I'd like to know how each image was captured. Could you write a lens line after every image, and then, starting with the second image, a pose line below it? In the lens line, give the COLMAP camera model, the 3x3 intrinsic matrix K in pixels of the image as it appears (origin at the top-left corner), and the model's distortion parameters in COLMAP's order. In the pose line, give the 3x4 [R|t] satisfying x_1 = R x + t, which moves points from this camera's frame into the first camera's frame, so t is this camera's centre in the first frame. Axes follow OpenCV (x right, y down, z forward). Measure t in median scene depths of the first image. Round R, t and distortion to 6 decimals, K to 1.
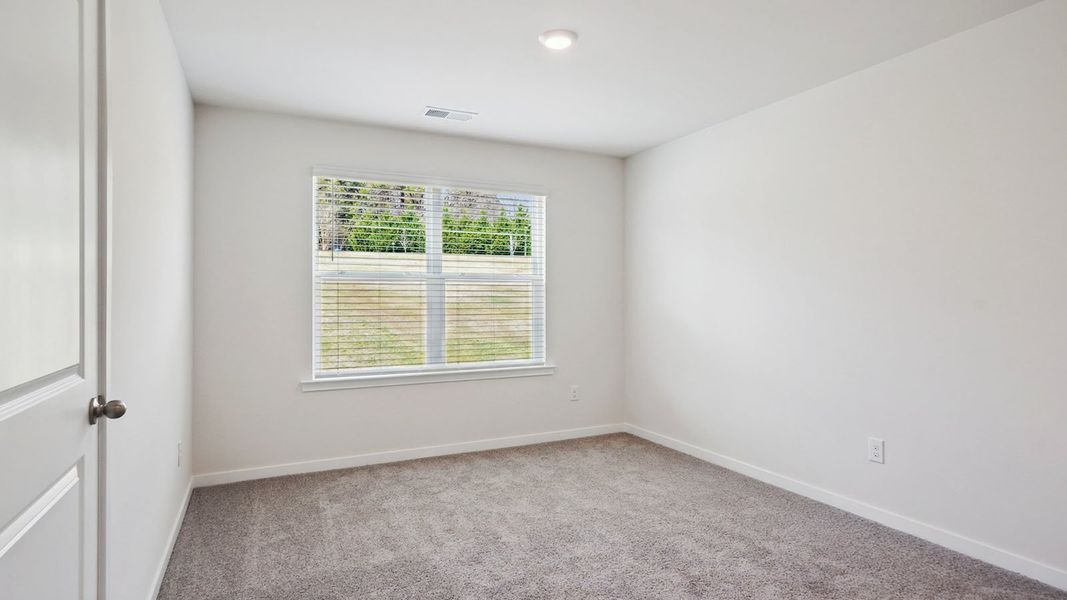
lens RADIAL K [[570.9, 0, 538.6], [0, 570.9, 297.2], [0, 0, 1]] dist [0.001539, 0.001095]
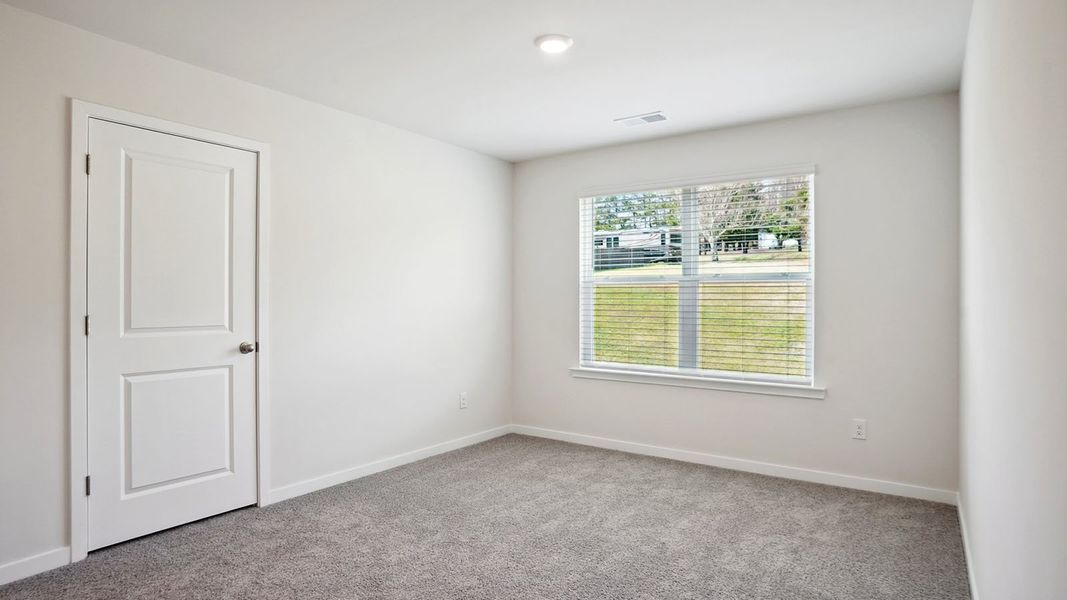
lens RADIAL K [[566.3, 0, 529.7], [0, 566.3, 302.5], [0, 0, 1]] dist [-0.071865, 0.051244]
pose [[0.471472, 0.004996, -0.881867, 0.610664], [-0.004401, 0.999985, 0.003312, 0.002631], [0.881870, 0.002320, 0.471487, 0.343435]]
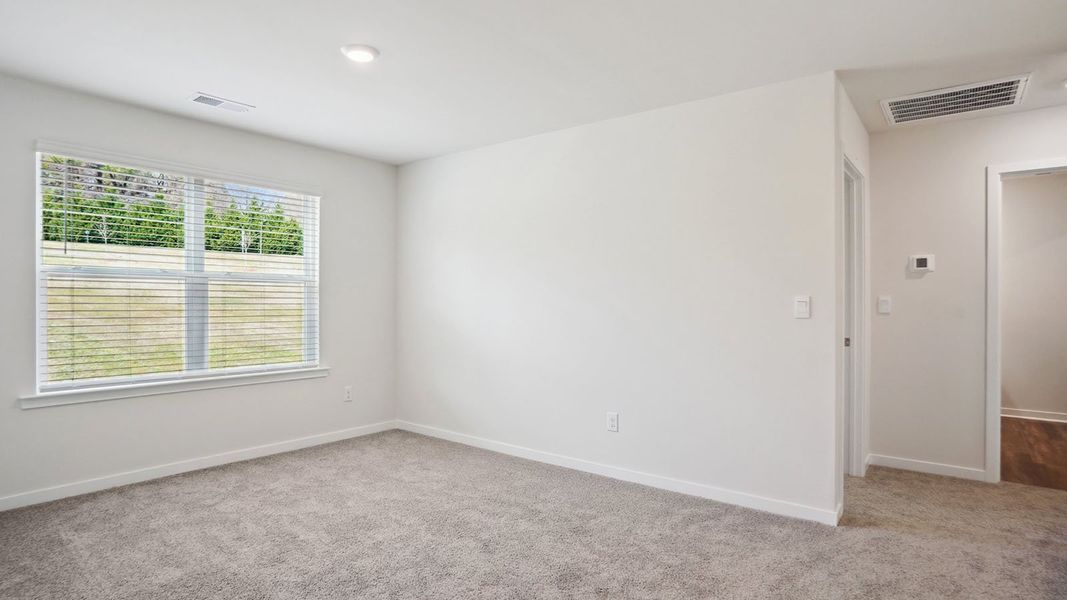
lens RADIAL K [[566.3, 0, 529.7], [0, 566.3, 302.5], [0, 0, 1]] dist [-0.071865, 0.051244]
pose [[0.906762, 0.007465, 0.421578, -0.081489], [-0.009597, 0.999950, 0.002936, 0.000080], [-0.421535, -0.006708, 0.906787, -0.044208]]
